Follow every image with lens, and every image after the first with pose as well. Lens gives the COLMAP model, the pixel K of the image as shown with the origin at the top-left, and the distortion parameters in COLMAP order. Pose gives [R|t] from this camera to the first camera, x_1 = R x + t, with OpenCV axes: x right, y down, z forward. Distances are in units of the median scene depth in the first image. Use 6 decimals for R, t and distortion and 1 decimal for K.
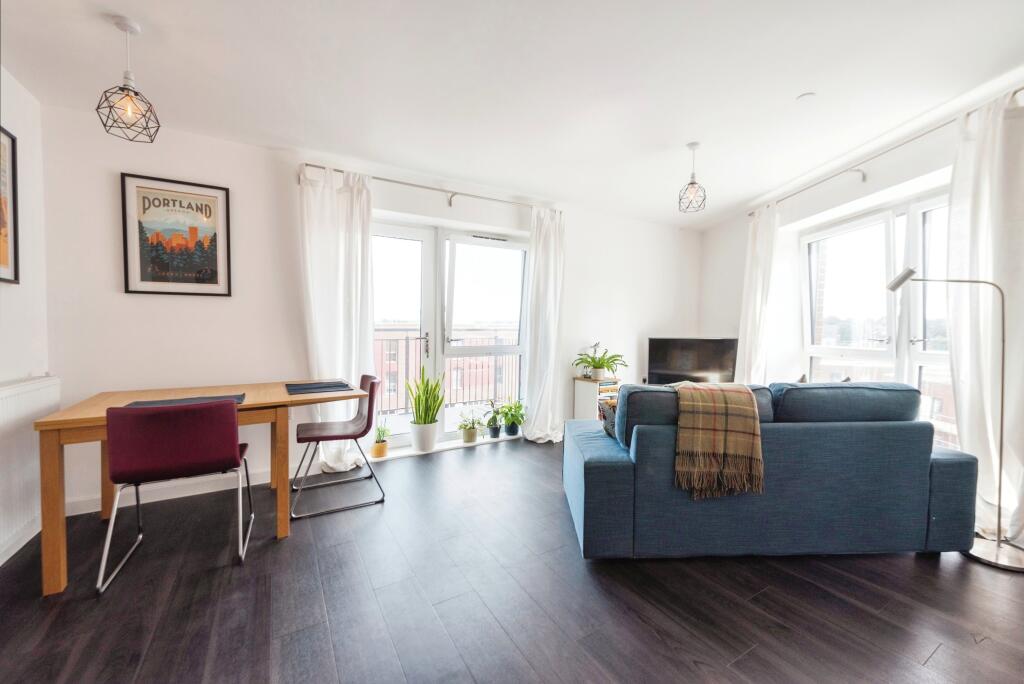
lens RADIAL K [[410.9, 0, 512.2], [0, 410.9, 327.6], [0, 0, 1]] dist [0.002682, -0.000002]
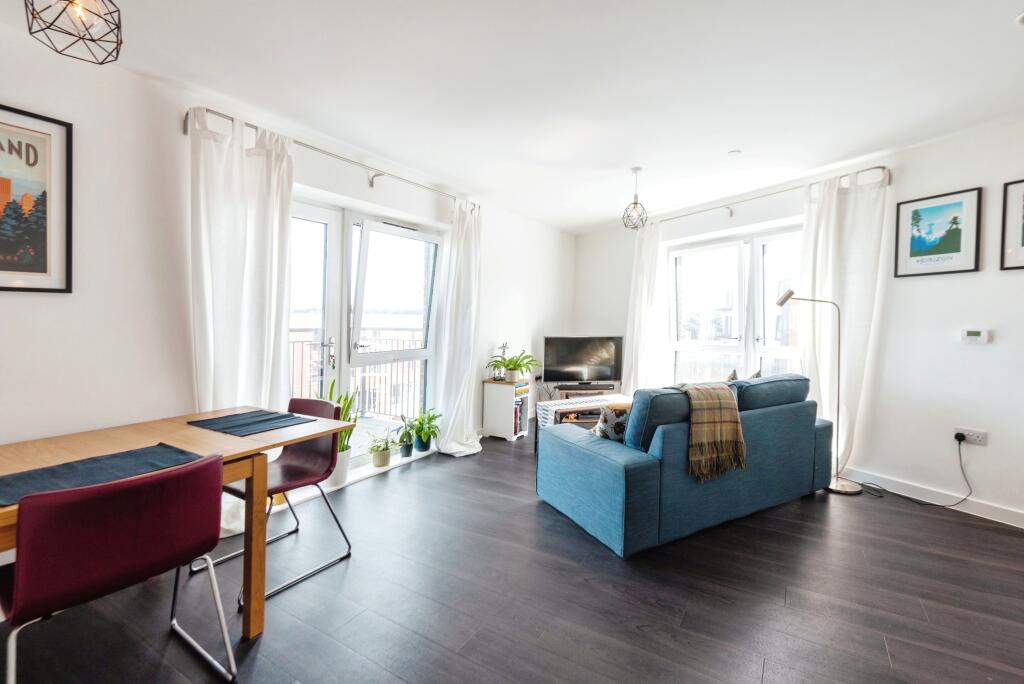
lens RADIAL K [[455.3, 0, 514.3], [0, 455.3, 312.9], [0, 0, 1]] dist [-0.000100, -0.000344]
pose [[0.883072, 0.003323, 0.469225, -0.385985], [0.000259, 0.999971, -0.007568, -0.037220], [-0.469237, 0.006805, 0.883046, 0.053703]]
